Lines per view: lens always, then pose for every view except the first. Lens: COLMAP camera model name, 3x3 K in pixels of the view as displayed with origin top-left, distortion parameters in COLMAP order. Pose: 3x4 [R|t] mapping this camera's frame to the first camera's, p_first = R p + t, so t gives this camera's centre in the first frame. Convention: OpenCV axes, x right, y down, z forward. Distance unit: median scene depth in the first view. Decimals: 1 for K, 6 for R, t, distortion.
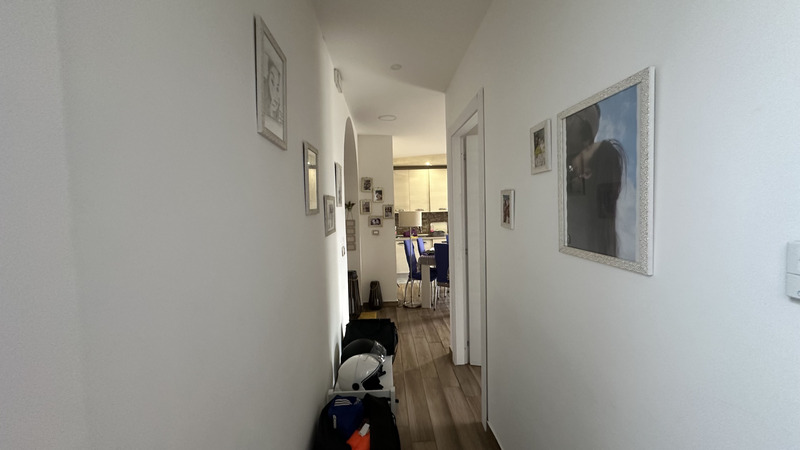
lens RADIAL K [[318.6, 0, 399.3], [0, 318.6, 224.6], [0, 0, 1]] dist [-0.001381, -0.000116]
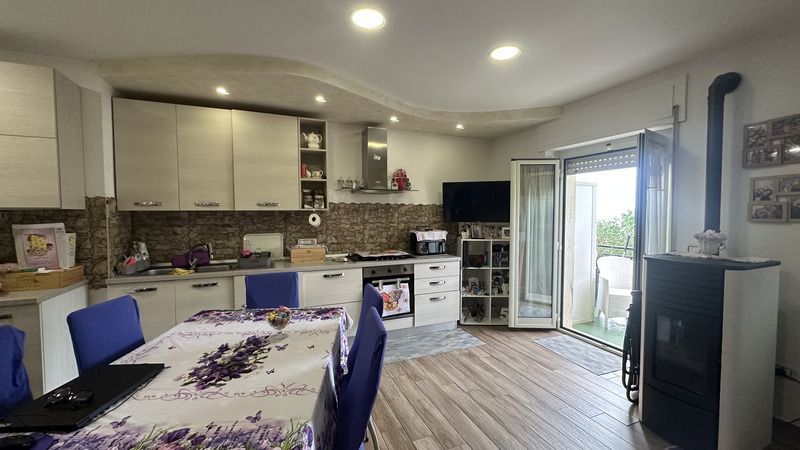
lens RADIAL K [[318.6, 0, 399.6], [0, 318.6, 226.2], [0, 0, 1]] dist [-0.001381, -0.000116]
pose [[0.946145, 0.010561, 0.323570, 0.169465], [-0.010156, 0.999944, -0.002939, -0.018870], [-0.323583, -0.000505, 0.946200, 0.519279]]
